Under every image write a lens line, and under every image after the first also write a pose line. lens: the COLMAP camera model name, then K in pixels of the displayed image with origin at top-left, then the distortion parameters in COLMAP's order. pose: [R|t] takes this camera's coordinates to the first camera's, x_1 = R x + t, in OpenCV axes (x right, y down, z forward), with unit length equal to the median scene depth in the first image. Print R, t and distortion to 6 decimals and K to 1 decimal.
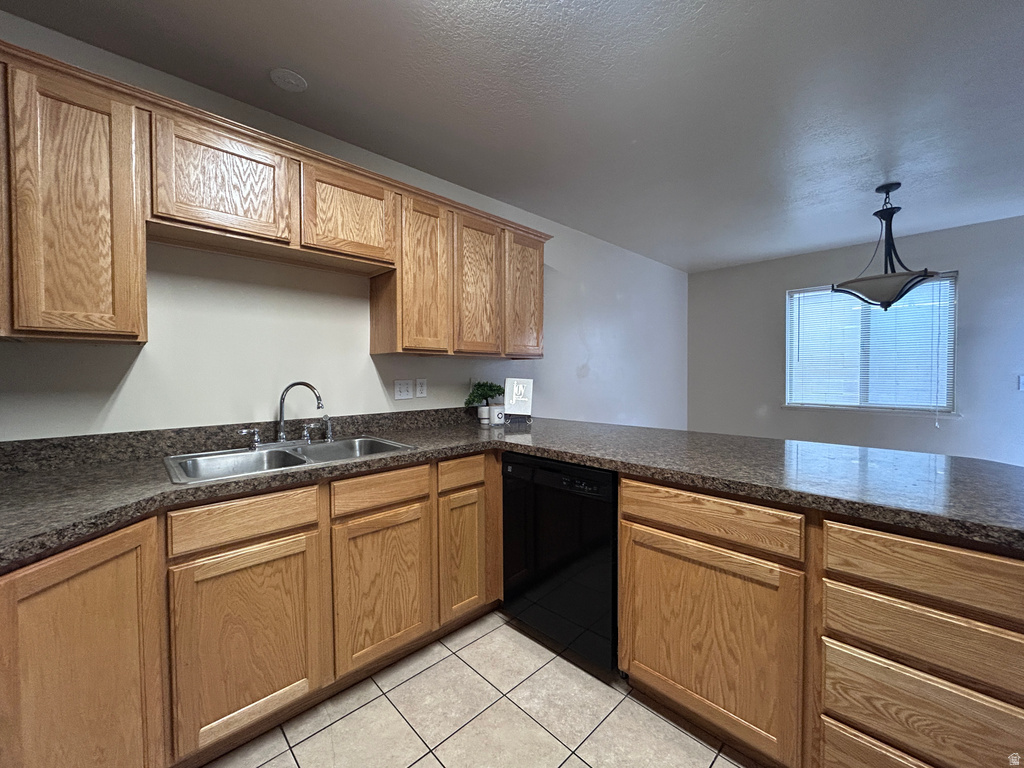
lens RADIAL K [[411.5, 0, 511.0], [0, 411.5, 381.4], [0, 0, 1]] dist [0.002153, 0.000054]
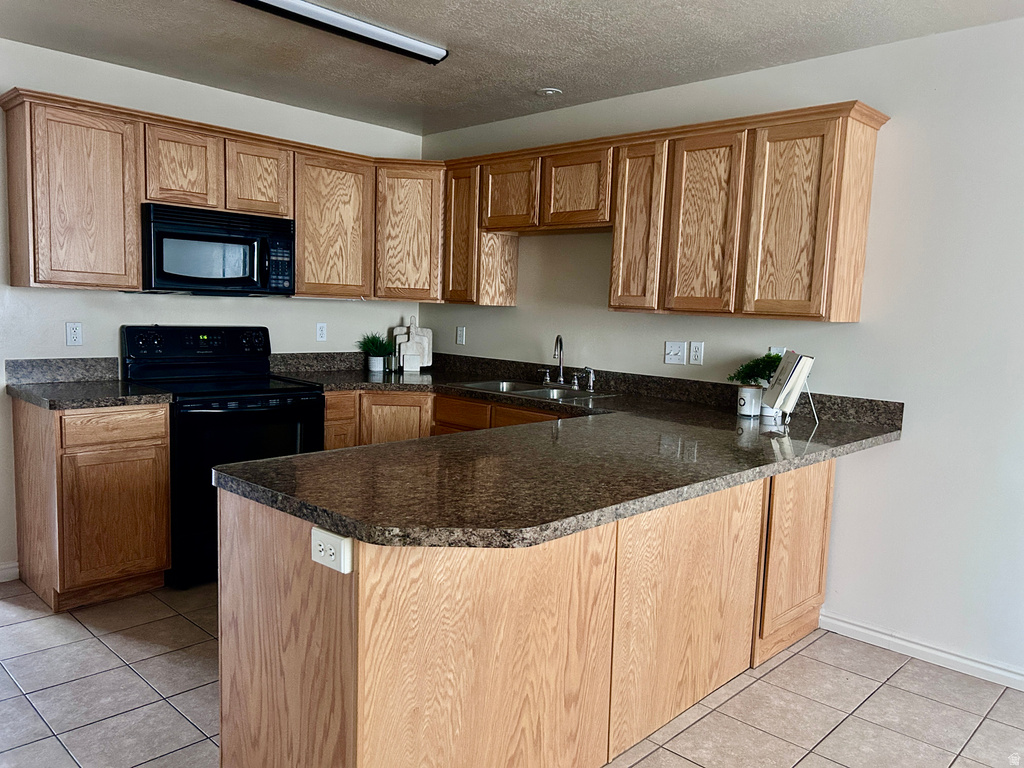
lens RADIAL K [[770.8, 0, 508.6], [0, 770.8, 386.8], [0, 0, 1]] dist [0.055436, -0.060122]
pose [[0.035815, 0.111646, -0.993102, 1.373322], [-0.057896, 0.992303, 0.109469, -0.068178], [0.997680, 0.053576, 0.042003, 0.600400]]
